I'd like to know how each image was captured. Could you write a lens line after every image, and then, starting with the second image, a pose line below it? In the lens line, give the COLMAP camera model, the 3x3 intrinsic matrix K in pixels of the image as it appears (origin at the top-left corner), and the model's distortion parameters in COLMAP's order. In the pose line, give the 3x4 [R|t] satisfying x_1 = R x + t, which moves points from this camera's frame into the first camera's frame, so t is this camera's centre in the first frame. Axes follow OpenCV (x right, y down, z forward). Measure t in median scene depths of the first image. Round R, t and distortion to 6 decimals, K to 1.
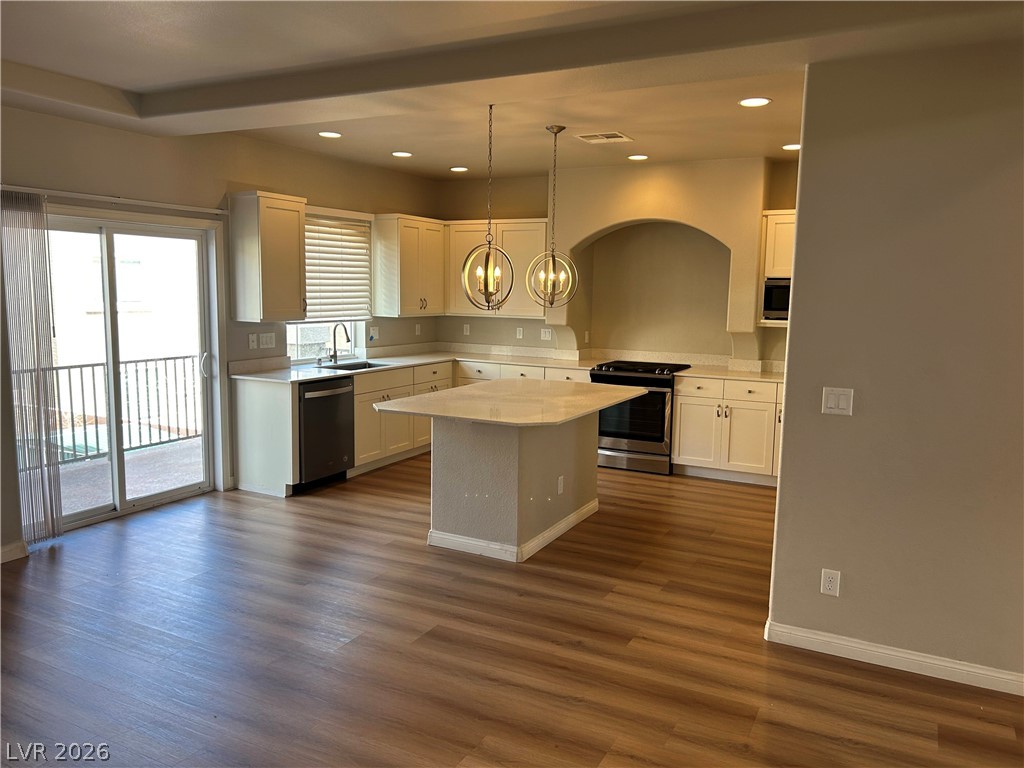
lens RADIAL K [[765.9, 0, 519.4], [0, 765.9, 384.7], [0, 0, 1]] dist [0.054133, -0.012040]
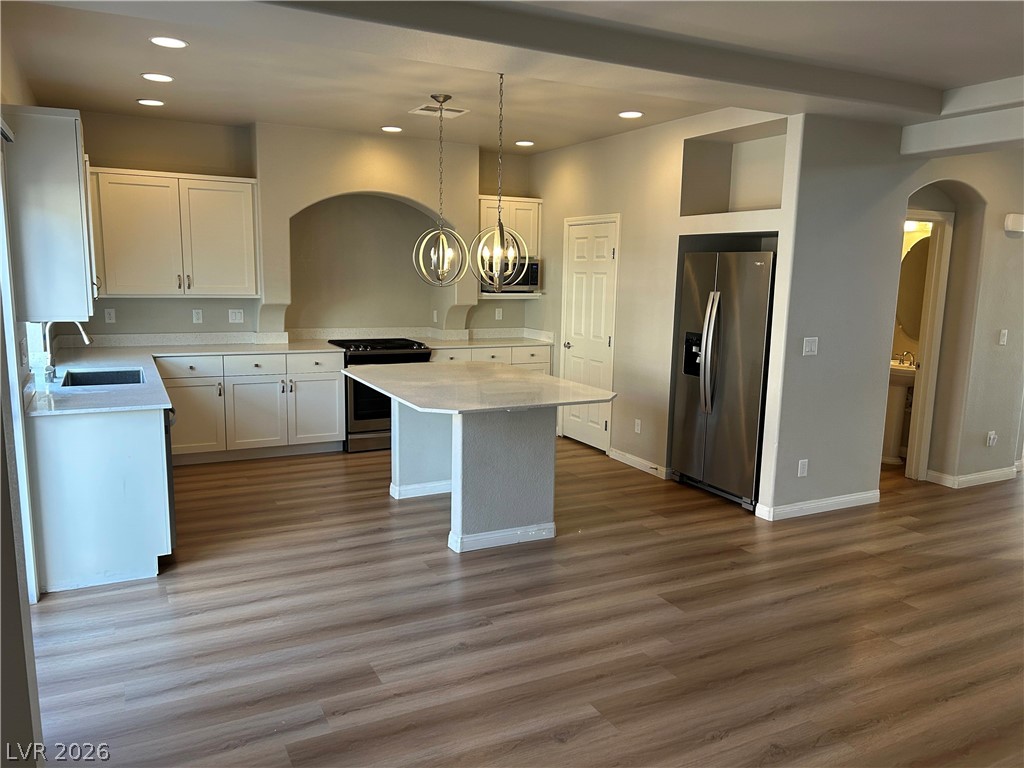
lens RADIAL K [[765.9, 0, 520.1], [0, 765.9, 386.7], [0, 0, 1]] dist [0.054133, -0.012040]
pose [[0.575669, -0.129722, 0.807328, -0.565536], [0.092027, 0.991341, 0.093669, -0.046716], [-0.812488, 0.020374, 0.582622, 0.295189]]
